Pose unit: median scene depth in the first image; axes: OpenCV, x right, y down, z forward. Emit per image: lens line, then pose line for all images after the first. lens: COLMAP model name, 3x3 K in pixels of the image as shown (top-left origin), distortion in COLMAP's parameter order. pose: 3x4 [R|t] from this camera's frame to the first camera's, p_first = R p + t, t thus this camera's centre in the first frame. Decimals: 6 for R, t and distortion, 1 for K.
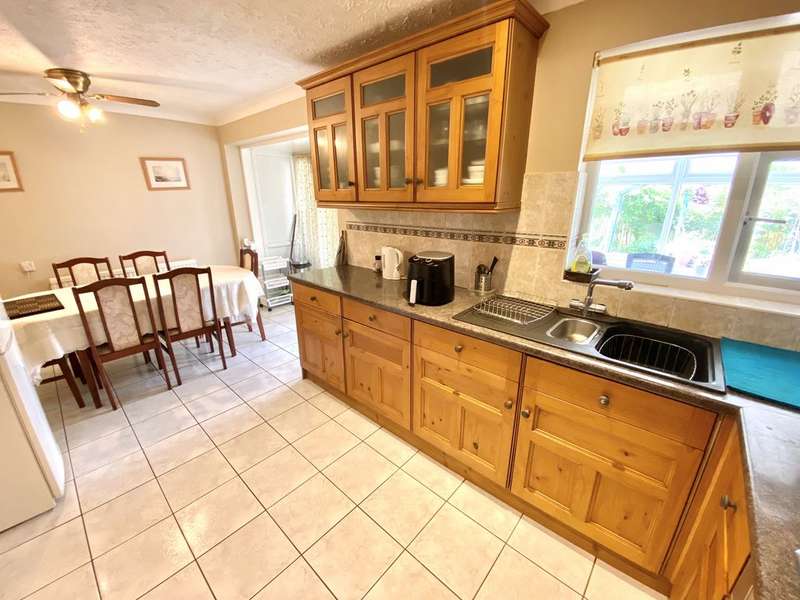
lens RADIAL K [[323.6, 0, 398.1], [0, 323.6, 304.8], [0, 0, 1]] dist [0.021300, -0.021261]
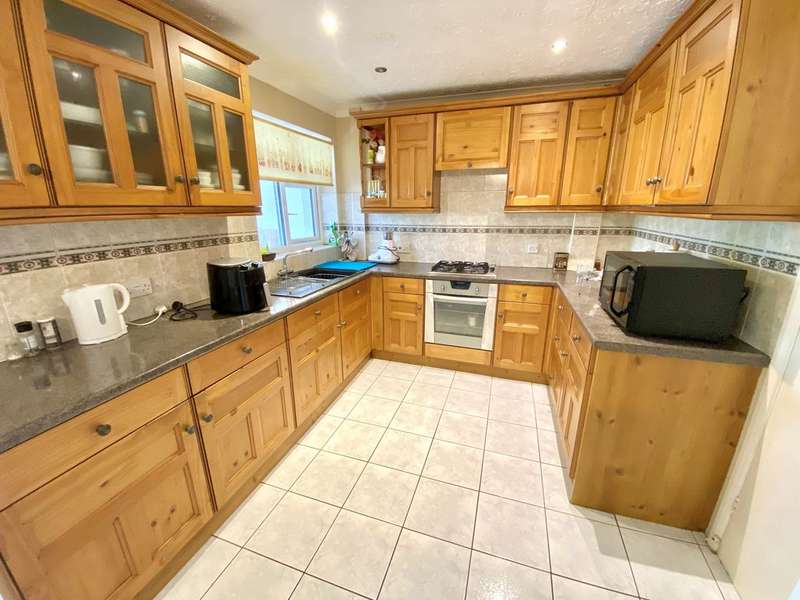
lens RADIAL K [[323.6, 0, 398.1], [0, 323.6, 304.8], [0, 0, 1]] dist [0.021300, -0.021261]
pose [[-0.393966, -0.266506, 0.879639, -0.915366], [0.281112, 0.876241, 0.391379, -0.273046], [-0.875081, 0.401467, -0.270292, 0.861790]]
